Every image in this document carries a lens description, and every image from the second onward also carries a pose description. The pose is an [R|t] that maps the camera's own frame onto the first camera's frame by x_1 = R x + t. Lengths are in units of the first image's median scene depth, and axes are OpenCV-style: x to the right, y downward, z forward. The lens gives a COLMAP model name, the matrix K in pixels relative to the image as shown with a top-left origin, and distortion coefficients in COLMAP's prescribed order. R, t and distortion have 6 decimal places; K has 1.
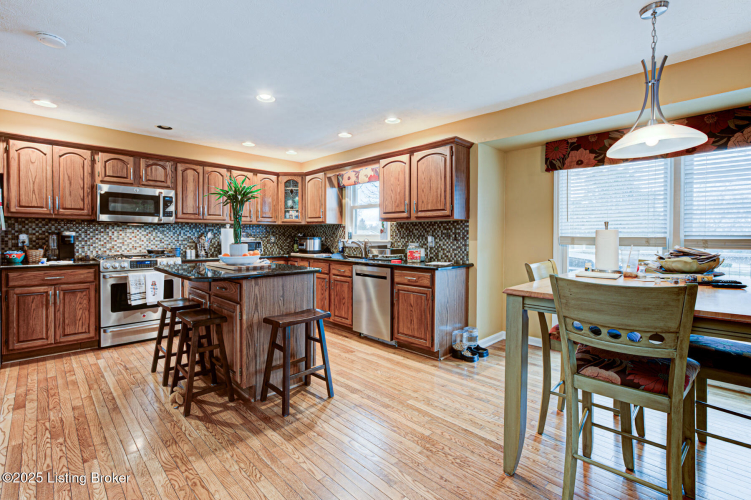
lens RADIAL K [[337.3, 0, 377.2], [0, 337.3, 243.1], [0, 0, 1]] dist [0.001136, 0.000181]
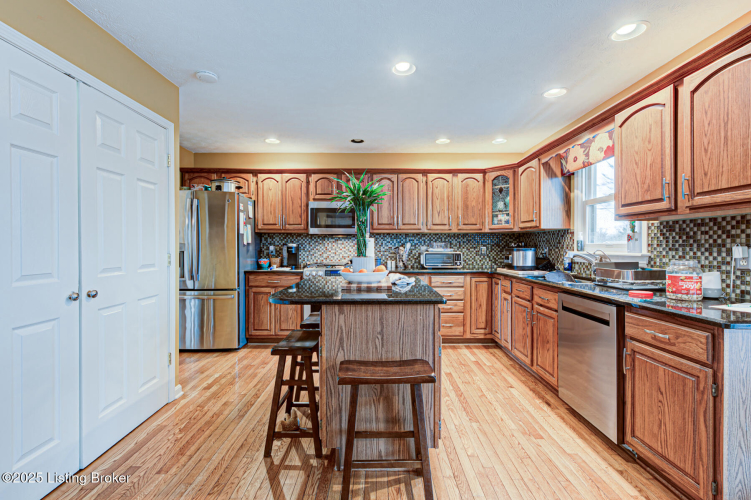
lens RADIAL K [[337.3, 0, 375.3], [0, 337.3, 248.0], [0, 0, 1]] dist [0.001136, 0.000181]
pose [[0.709425, 0.000870, -0.704781, 0.133477], [-0.011815, 0.999873, -0.010658, -0.007640], [0.704682, 0.015888, 0.709345, 0.324332]]
